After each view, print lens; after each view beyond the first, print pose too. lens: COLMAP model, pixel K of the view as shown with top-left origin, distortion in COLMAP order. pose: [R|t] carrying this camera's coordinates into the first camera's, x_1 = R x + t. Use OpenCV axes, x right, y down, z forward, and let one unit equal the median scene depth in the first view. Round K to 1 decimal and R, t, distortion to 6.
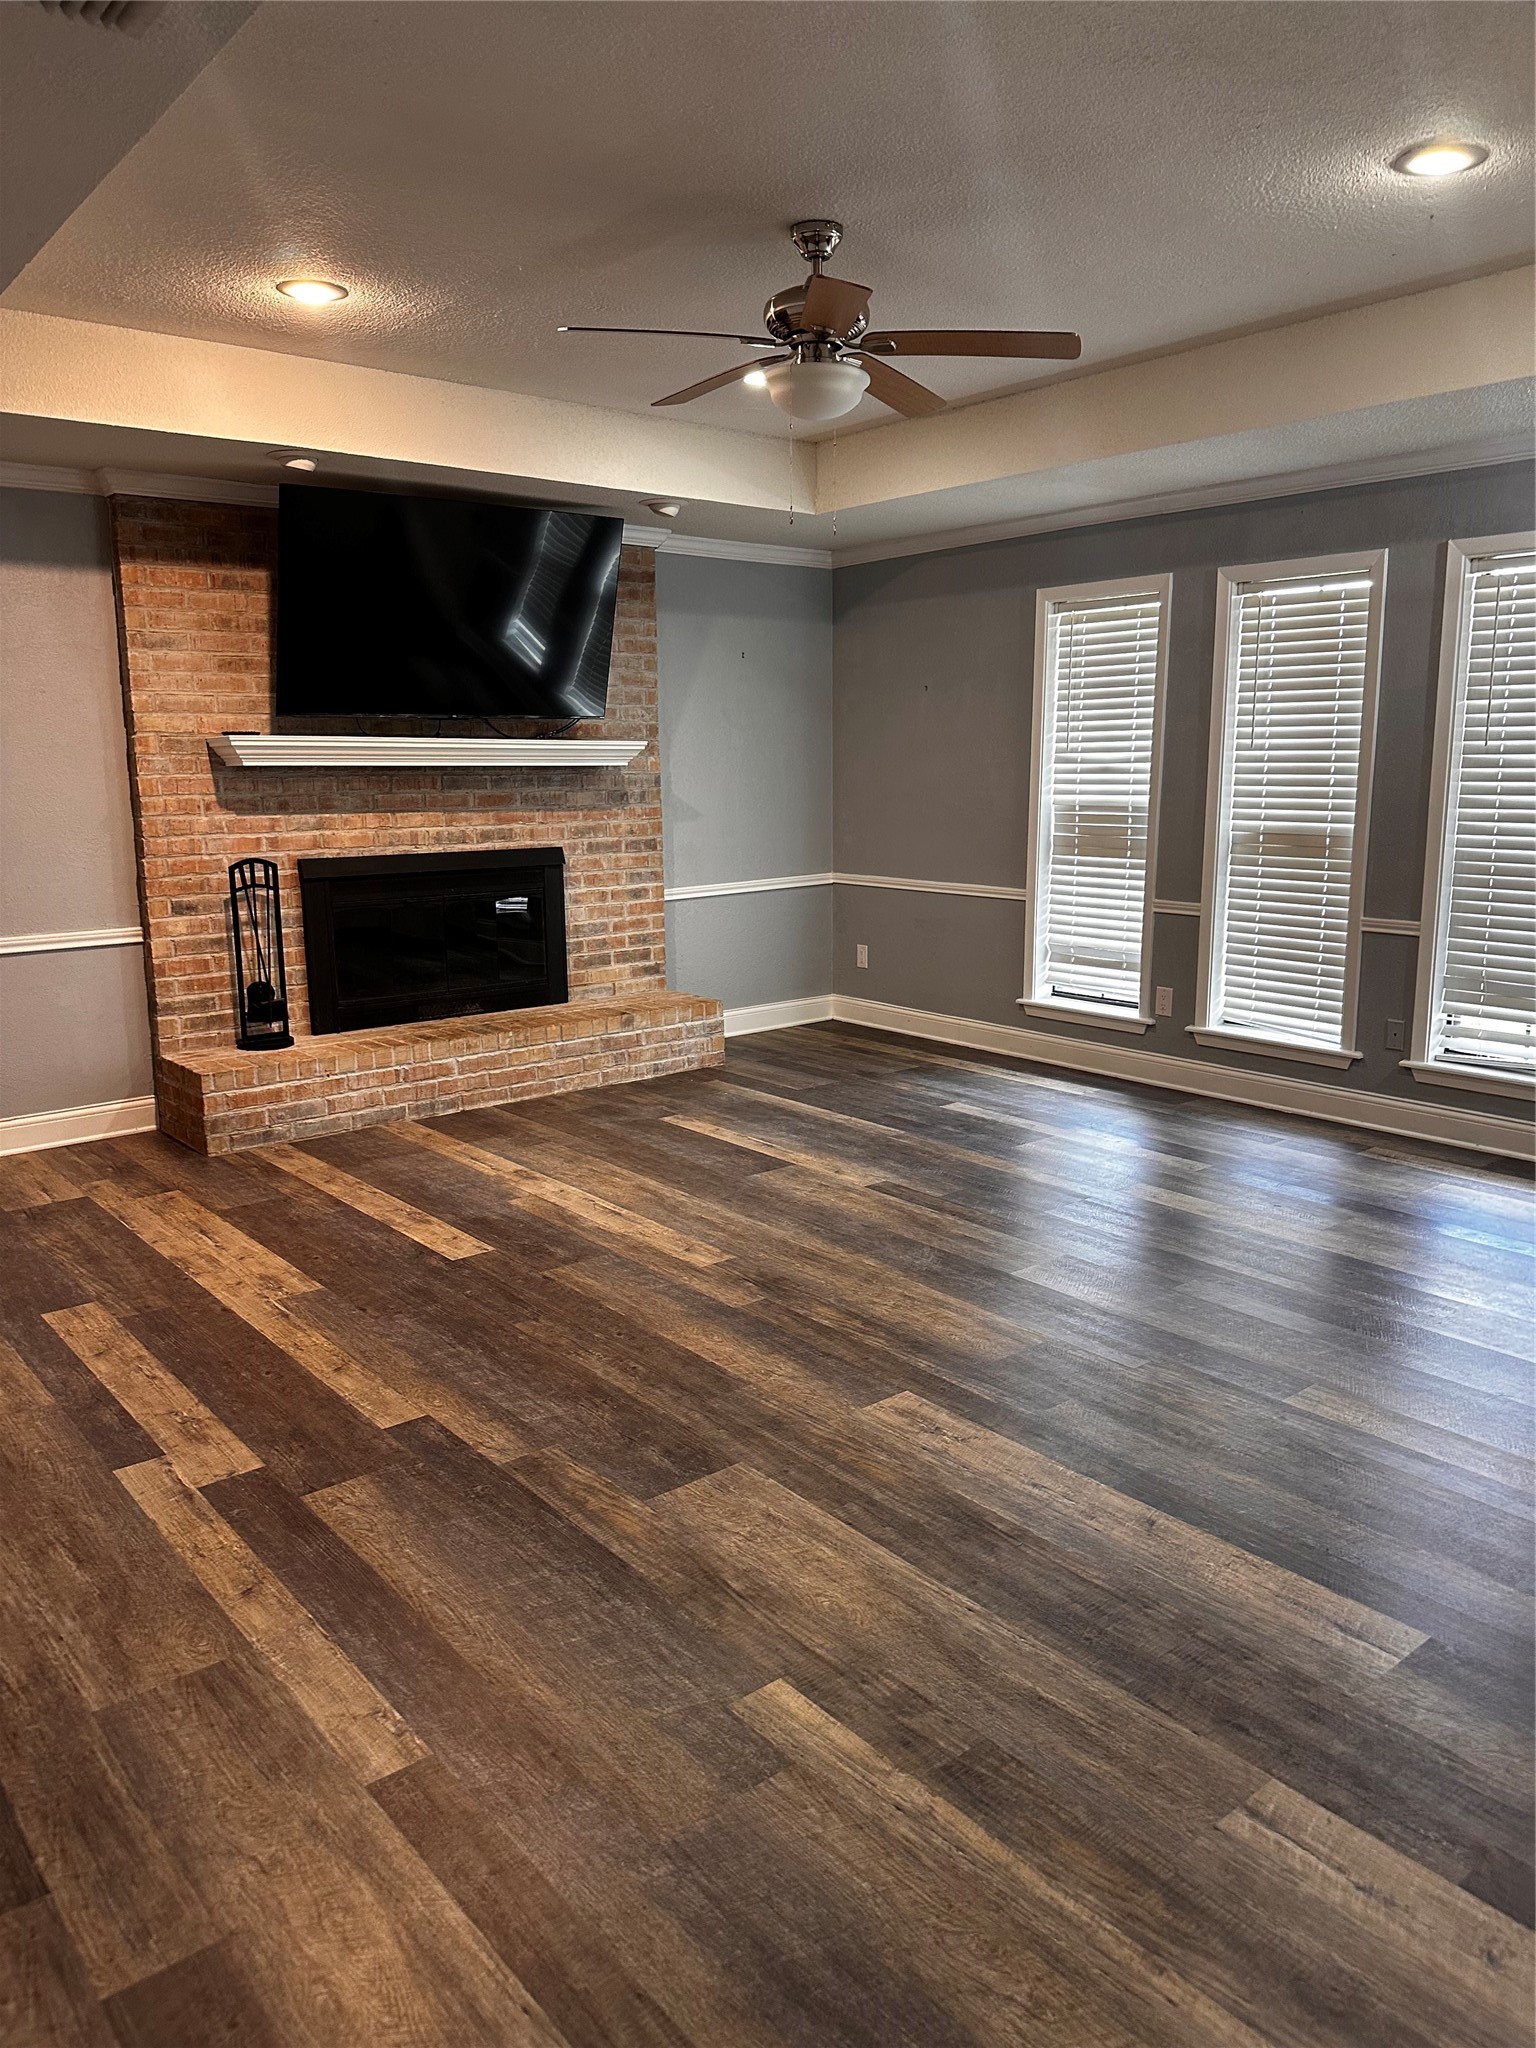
lens RADIAL K [[1452.4, 0, 771.9], [0, 1452.4, 1028.0], [0, 0, 1]] dist [0.009618, -0.010875]
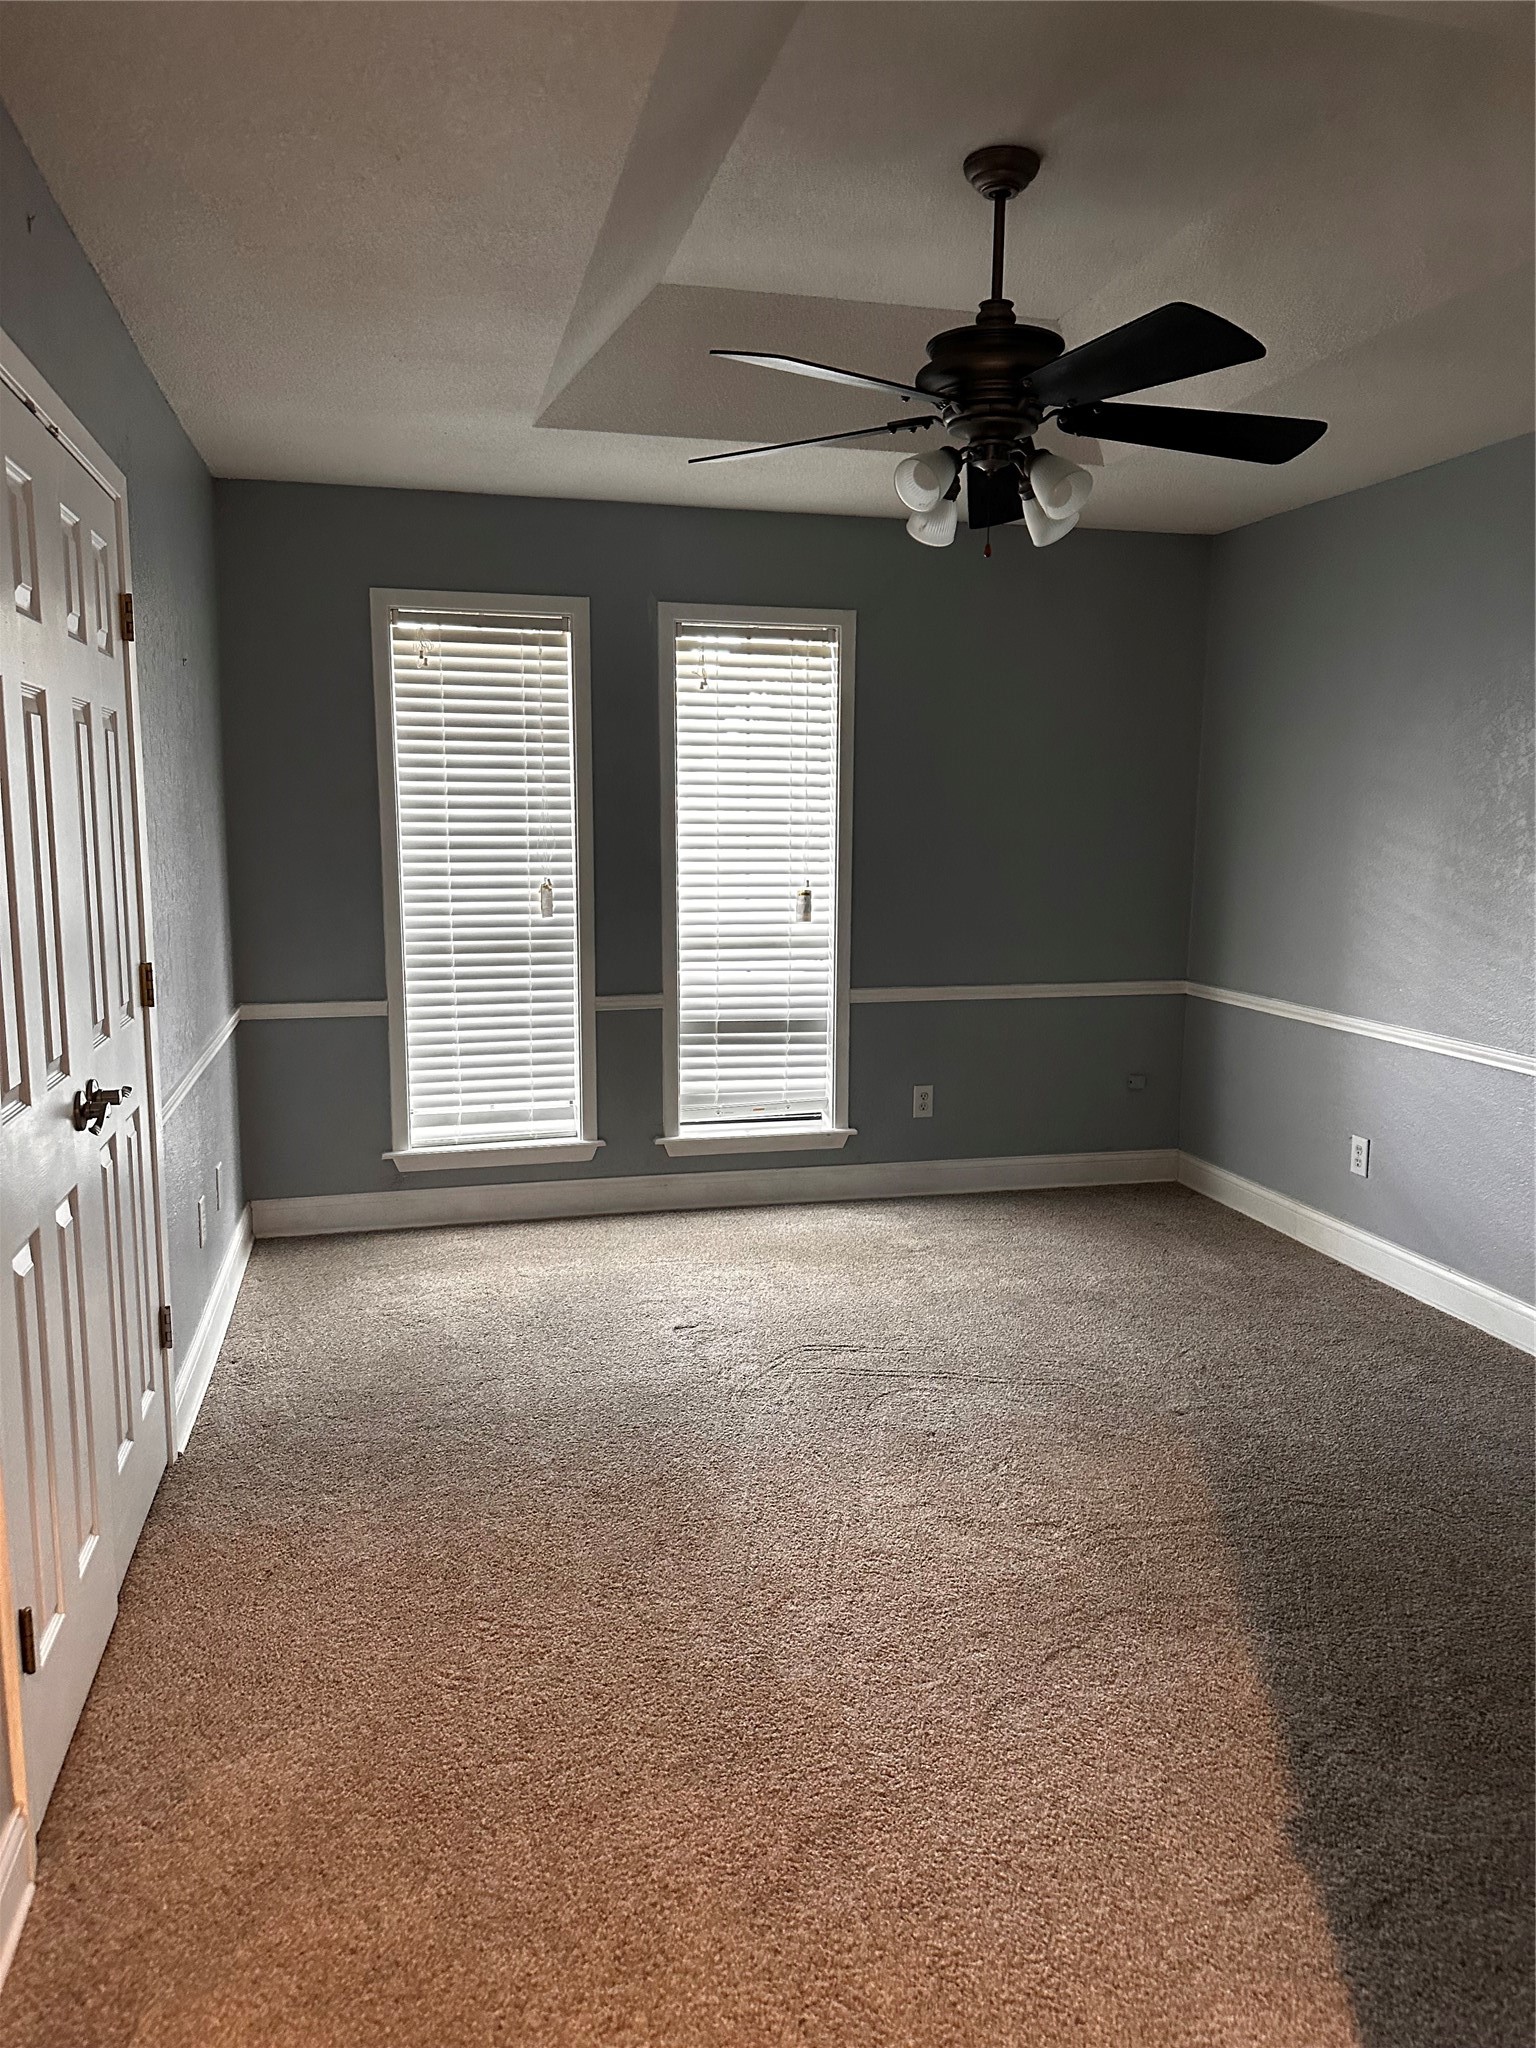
lens RADIAL K [[1452.4, 0, 775.0], [0, 1452.4, 1016.8], [0, 0, 1]] dist [0.009618, -0.010875]
pose [[0.412633, -0.111037, 0.904104, -0.402598], [0.161500, 0.985736, 0.047354, -0.091910], [-0.896466, 0.126473, 0.424680, 0.524026]]
